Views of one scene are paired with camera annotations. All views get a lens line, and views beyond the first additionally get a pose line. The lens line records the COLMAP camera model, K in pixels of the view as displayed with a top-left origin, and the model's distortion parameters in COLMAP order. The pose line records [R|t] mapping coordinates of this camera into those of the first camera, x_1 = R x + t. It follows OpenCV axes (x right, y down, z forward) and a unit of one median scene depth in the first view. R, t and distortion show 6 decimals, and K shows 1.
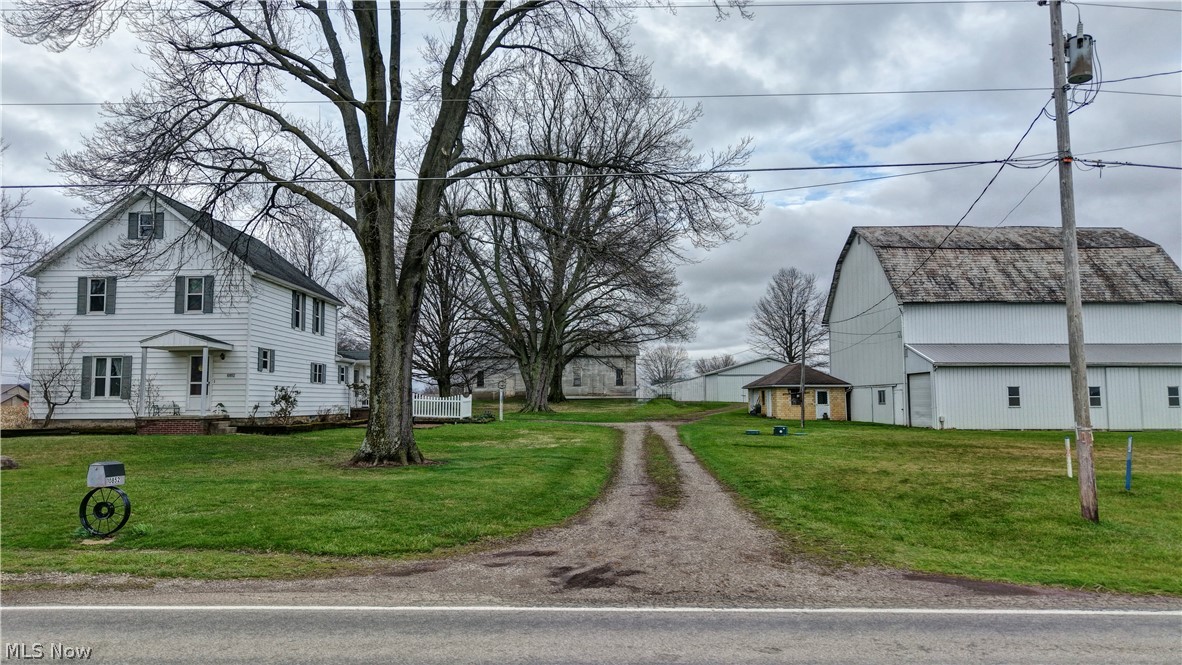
lens RADIAL K [[814.8, 0, 586.2], [0, 814.8, 330.7], [0, 0, 1]] dist [0.025791, -0.006706]
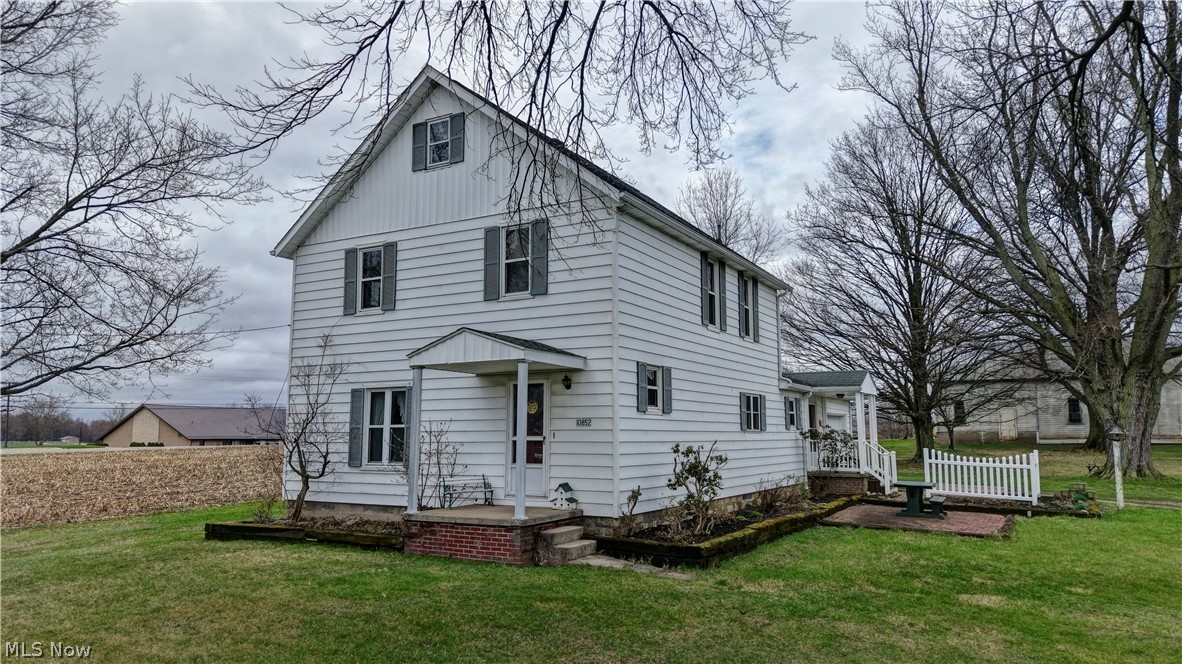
lens RADIAL K [[814.8, 0, 588.8], [0, 814.8, 331.5], [0, 0, 1]] dist [0.025791, -0.006706]
pose [[0.883905, -0.056814, -0.464203, -0.209804], [0.039520, 0.998117, -0.046909, 0.024226], [0.465994, 0.023118, 0.884486, 0.580971]]
